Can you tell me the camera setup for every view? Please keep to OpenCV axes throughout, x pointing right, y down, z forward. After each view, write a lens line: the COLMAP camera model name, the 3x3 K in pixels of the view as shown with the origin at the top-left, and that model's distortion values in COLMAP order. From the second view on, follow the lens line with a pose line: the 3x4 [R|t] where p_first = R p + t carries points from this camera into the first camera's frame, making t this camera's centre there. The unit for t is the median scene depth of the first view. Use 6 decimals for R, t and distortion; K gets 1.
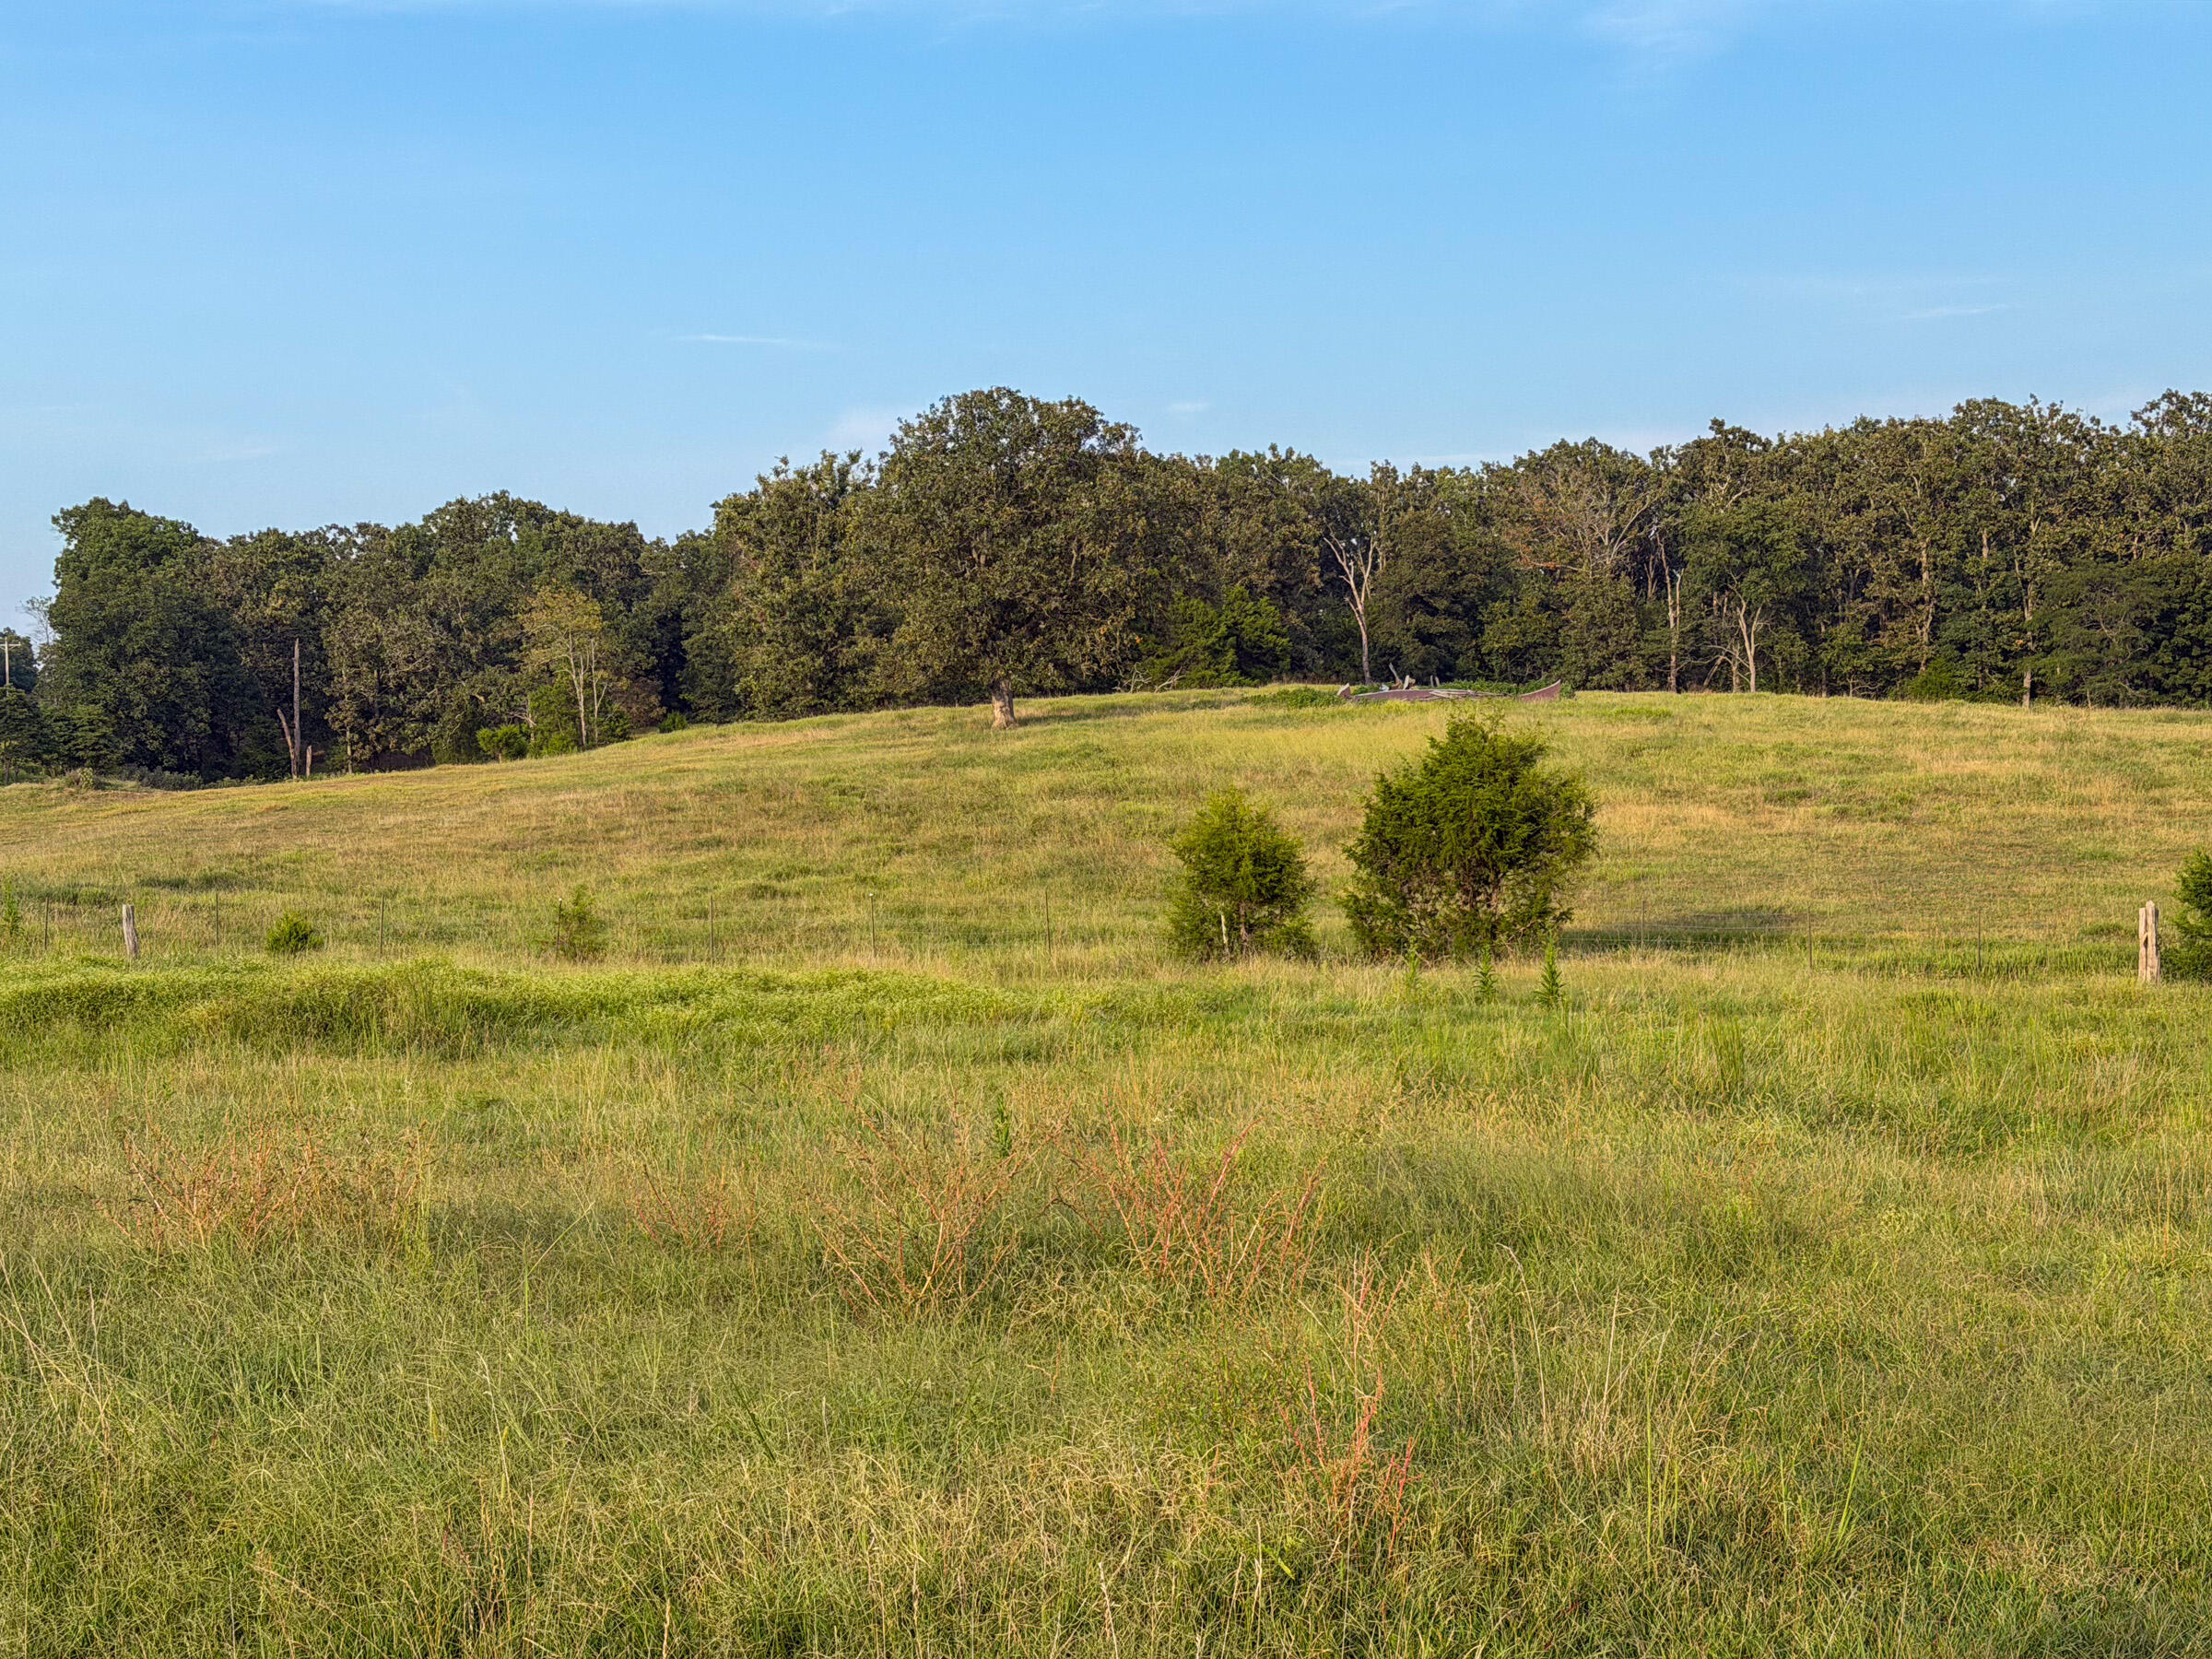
lens RADIAL K [[3136.8, 0, 1106.5], [0, 3136.8, 830.0], [0, 0, 1]] dist [0.140623, 0.000000]
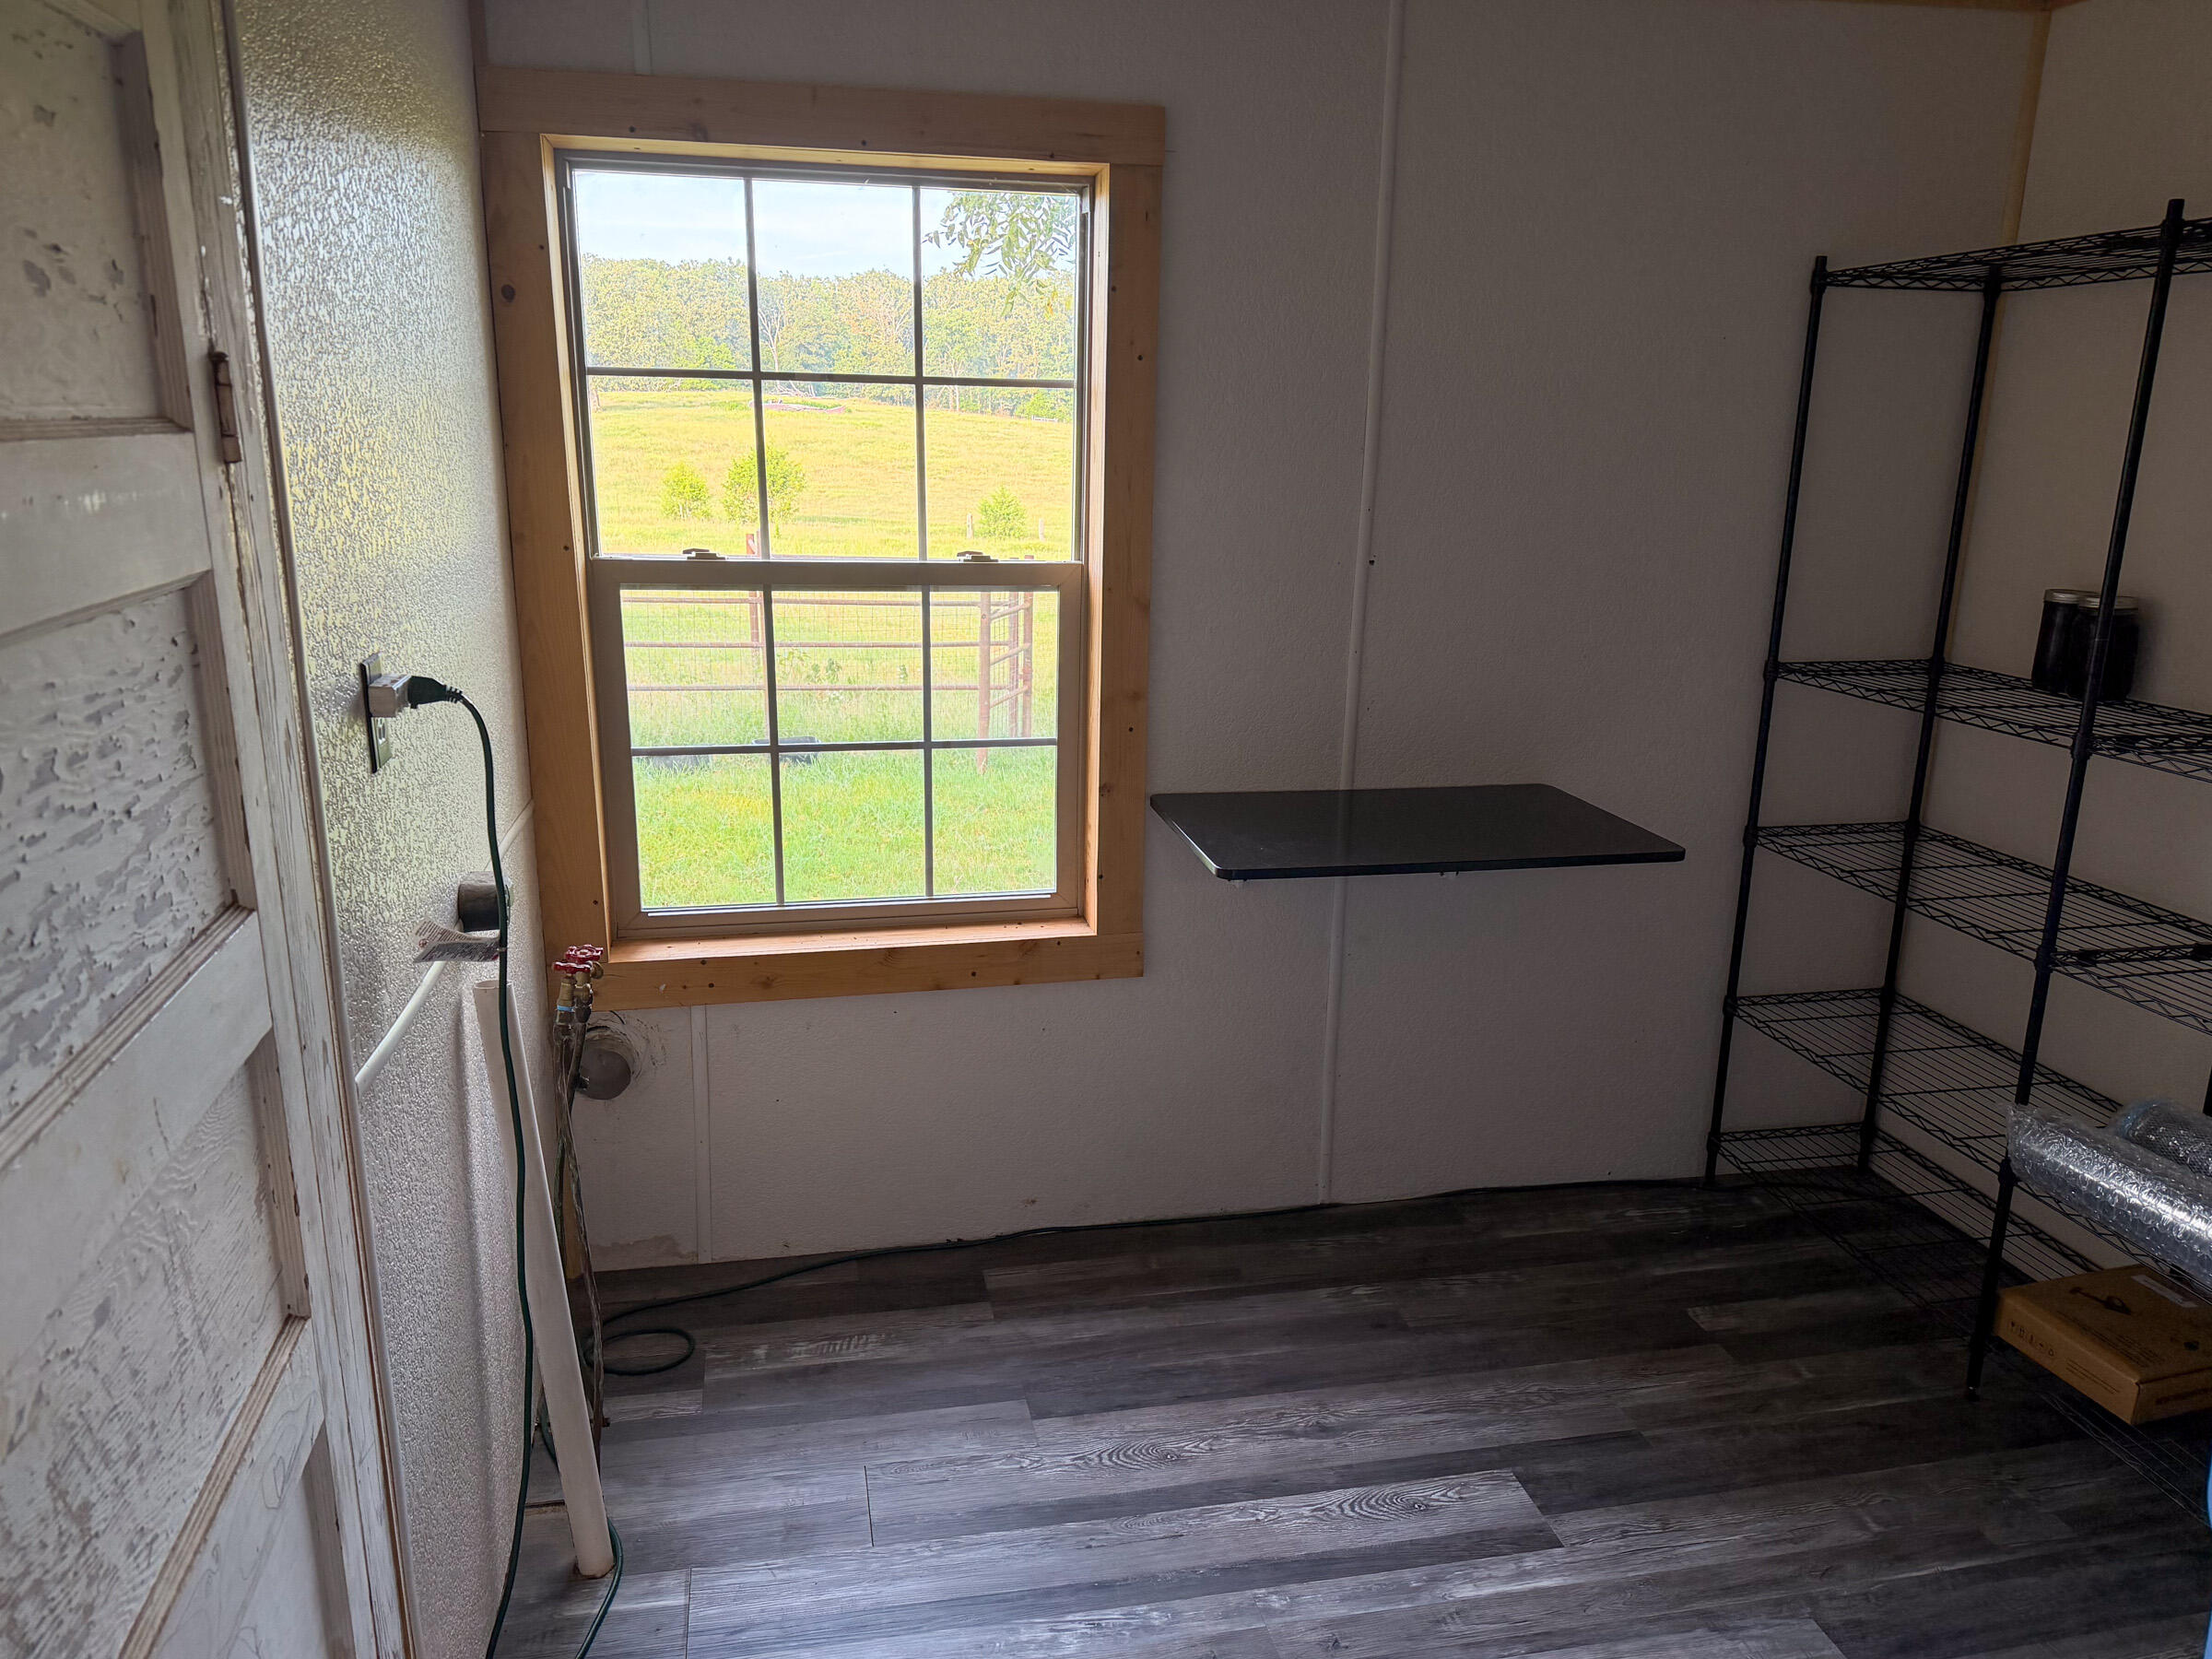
lens RADIAL K [[1567.0, 0, 1114.3], [0, 1567.0, 846.1], [0, 0, 1]] dist [0.094760, -0.119454]
pose [[0.960986, -0.022677, 0.275665, 0.005610], [-0.043633, 0.971726, 0.232044, -0.011885], [-0.273133, -0.235020, 0.932826, -0.288294]]
